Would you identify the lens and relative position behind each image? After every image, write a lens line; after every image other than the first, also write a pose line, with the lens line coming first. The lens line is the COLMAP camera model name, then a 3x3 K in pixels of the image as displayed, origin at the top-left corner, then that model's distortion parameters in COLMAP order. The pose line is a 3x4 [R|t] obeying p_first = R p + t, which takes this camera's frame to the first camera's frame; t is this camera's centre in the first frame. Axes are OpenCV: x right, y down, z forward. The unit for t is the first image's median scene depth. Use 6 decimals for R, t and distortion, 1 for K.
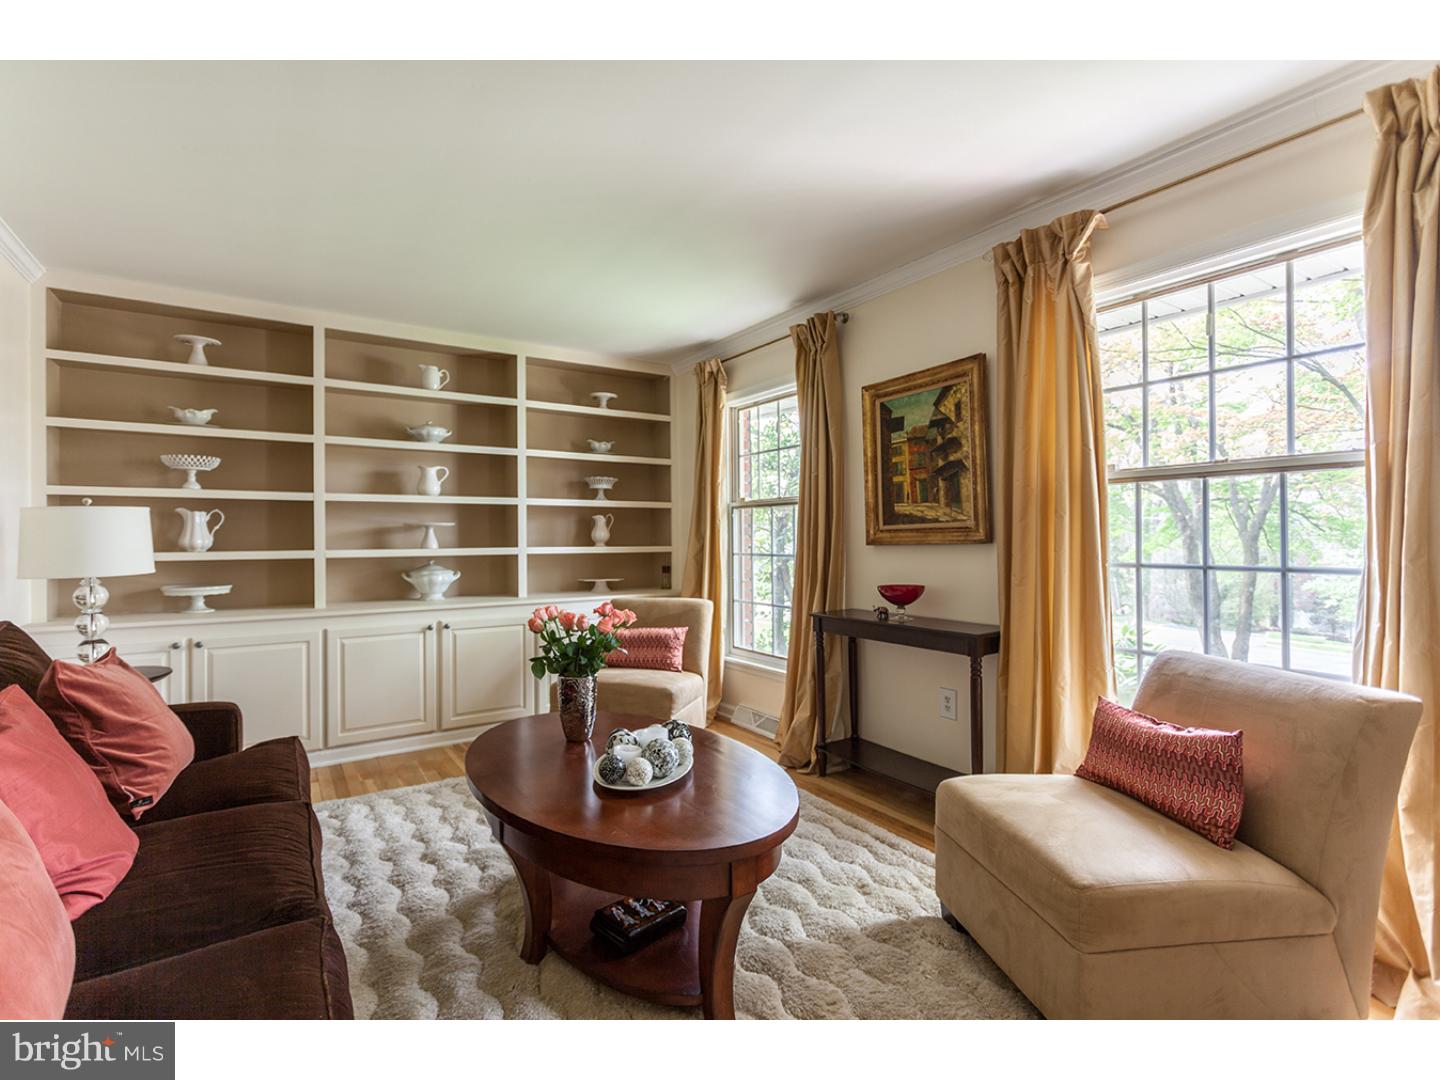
lens RADIAL K [[693.9, 0, 720.9], [0, 693.9, 534.6], [0, 0, 1]] dist [0.012988, 0.000826]
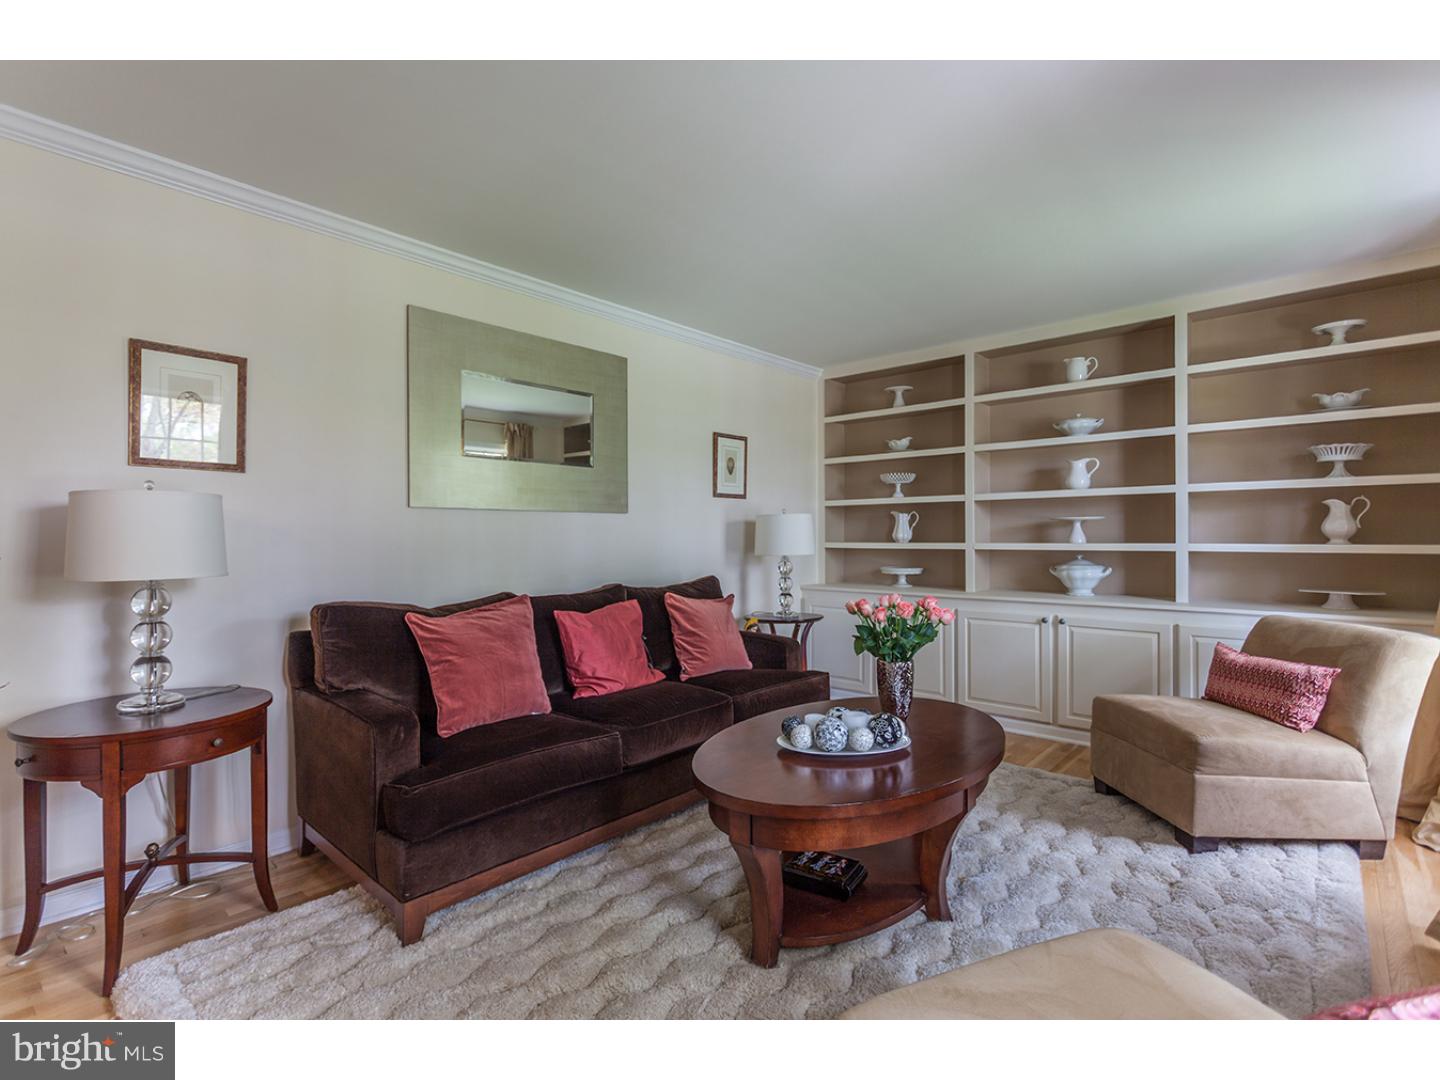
lens RADIAL K [[693.9, 0, 718.2], [0, 693.9, 542.0], [0, 0, 1]] dist [0.012988, 0.000826]
pose [[0.251329, 0.012495, -0.967821, 0.415791], [0.006671, 0.999871, 0.014641, 0.000968], [0.967879, -0.010136, 0.251213, 0.261141]]
